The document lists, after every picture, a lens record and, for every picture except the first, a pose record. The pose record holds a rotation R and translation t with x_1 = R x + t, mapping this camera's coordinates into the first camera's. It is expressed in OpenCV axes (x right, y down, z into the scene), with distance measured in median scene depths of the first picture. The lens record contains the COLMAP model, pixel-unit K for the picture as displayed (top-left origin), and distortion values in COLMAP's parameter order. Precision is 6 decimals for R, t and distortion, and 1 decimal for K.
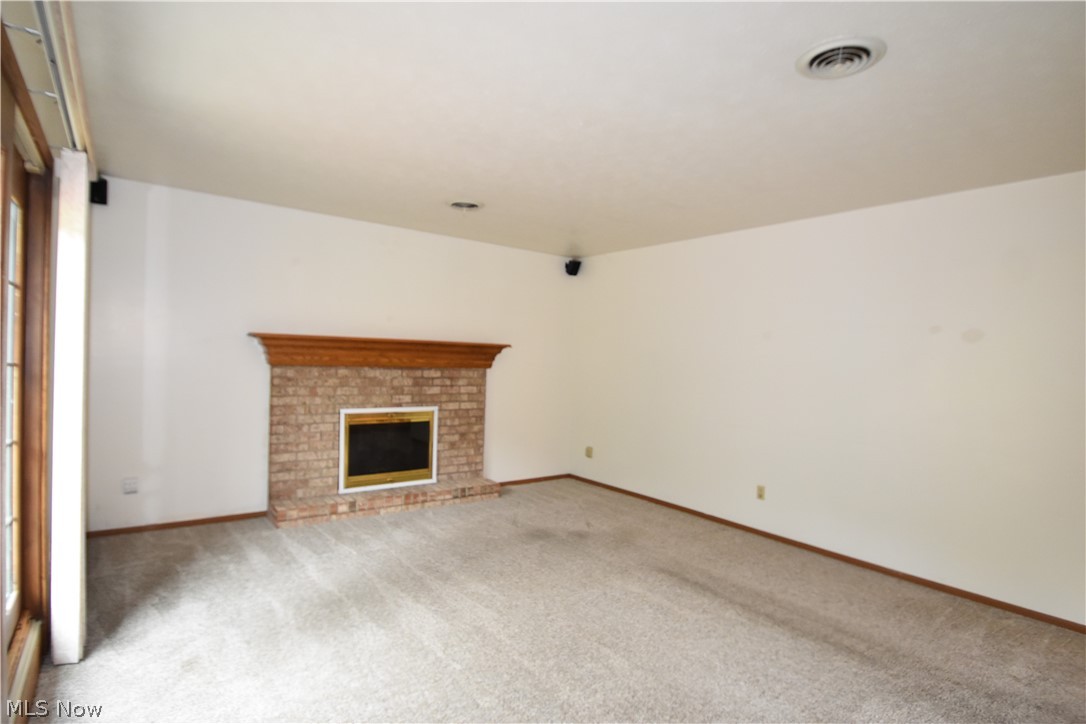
lens RADIAL K [[553.4, 0, 537.3], [0, 553.4, 371.4], [0, 0, 1]] dist [-0.013386, -0.000321]
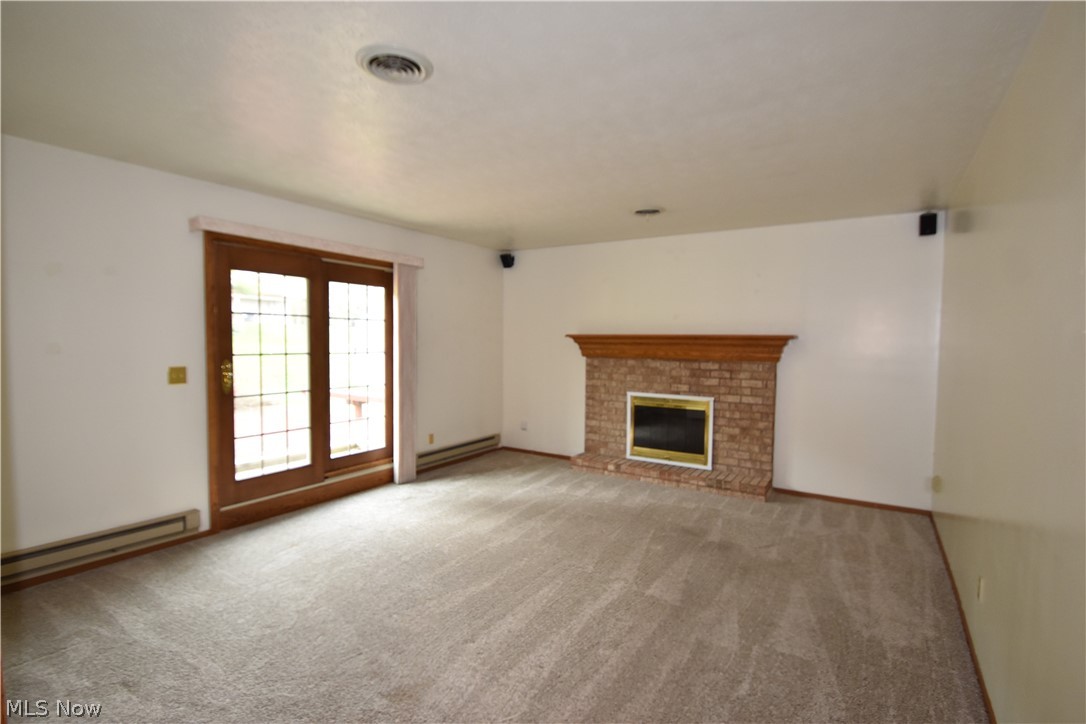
lens RADIAL K [[525.5, 0, 541.9], [0, 525.5, 364.5], [0, 0, 1]] dist [-0.005994, -0.003820]
pose [[0.350998, 0.010647, -0.936316, 0.685207], [-0.025670, 0.999669, 0.001744, 0.008331], [0.936024, 0.023423, 0.351155, 0.378606]]
